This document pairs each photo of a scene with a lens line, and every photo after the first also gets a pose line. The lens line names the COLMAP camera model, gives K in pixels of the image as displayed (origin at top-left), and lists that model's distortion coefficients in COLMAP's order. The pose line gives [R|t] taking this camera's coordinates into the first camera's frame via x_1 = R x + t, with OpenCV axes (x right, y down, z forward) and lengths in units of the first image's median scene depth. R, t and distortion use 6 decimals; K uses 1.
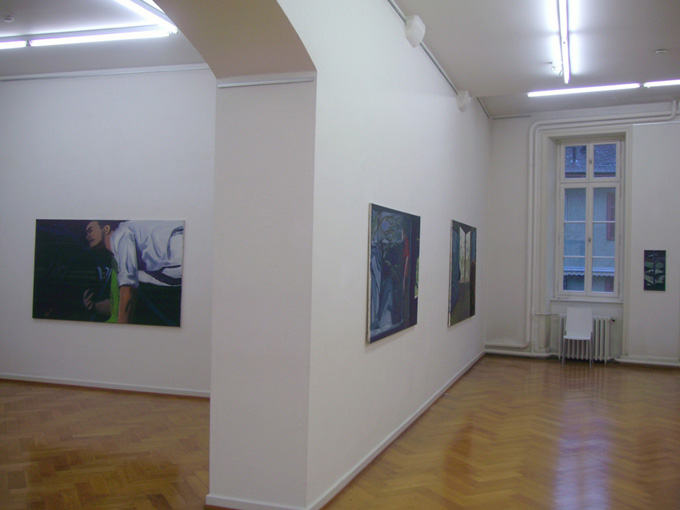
lens RADIAL K [[713.2, 0, 342.5], [0, 713.2, 250.8], [0, 0, 1]] dist [-0.148274, 0.186150]
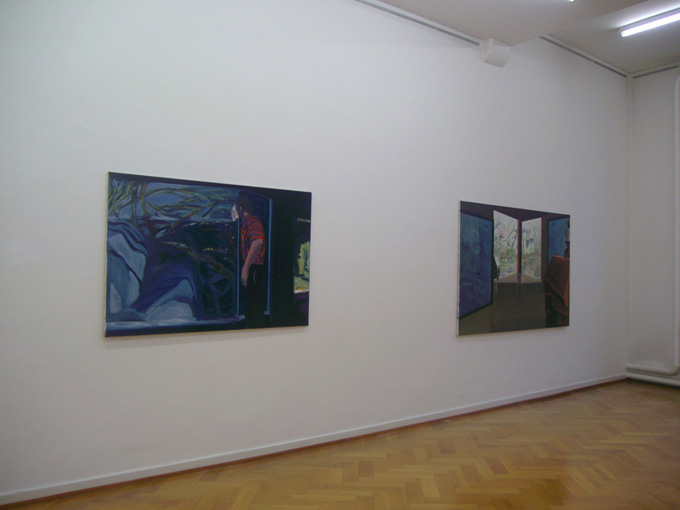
lens RADIAL K [[713.2, 0, 342.5], [0, 713.2, 250.8], [0, 0, 1]] dist [-0.148274, 0.186150]
pose [[0.873114, -0.027195, -0.486756, 0.423448], [0.013165, 0.999394, -0.032222, 0.035620], [0.487338, 0.021726, 0.872943, 0.246116]]
